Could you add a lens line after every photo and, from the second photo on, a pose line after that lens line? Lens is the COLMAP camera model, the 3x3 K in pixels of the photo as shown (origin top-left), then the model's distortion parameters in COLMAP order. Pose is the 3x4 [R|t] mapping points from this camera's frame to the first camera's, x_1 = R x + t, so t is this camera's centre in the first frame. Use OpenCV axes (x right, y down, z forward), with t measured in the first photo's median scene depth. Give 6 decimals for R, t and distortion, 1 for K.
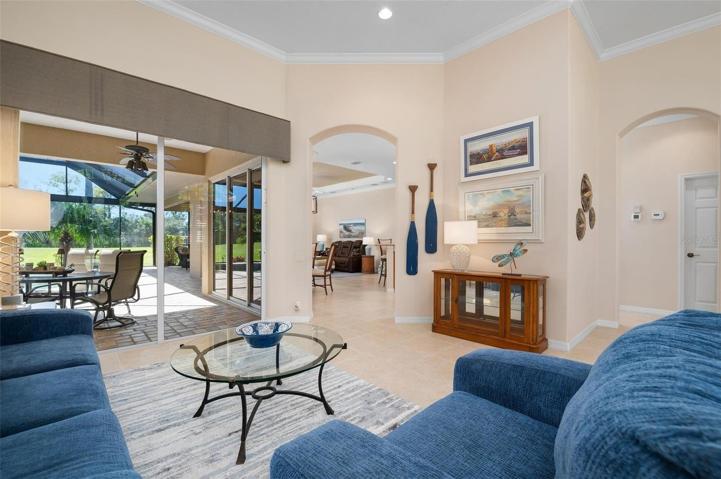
lens RADIAL K [[318.3, 0, 351.2], [0, 318.3, 242.4], [0, 0, 1]] dist [-0.001210, -0.000127]
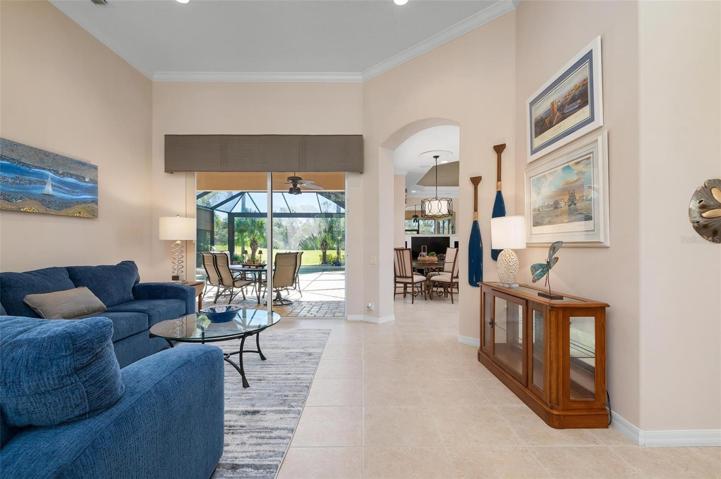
lens RADIAL K [[318.3, 0, 349.3], [0, 318.3, 242.7], [0, 0, 1]] dist [-0.001210, -0.000127]
pose [[0.722440, -0.007995, -0.691387, 0.545085], [-0.000624, 0.999925, -0.012215, 0.000257], [0.691433, 0.009256, 0.722381, 0.198376]]
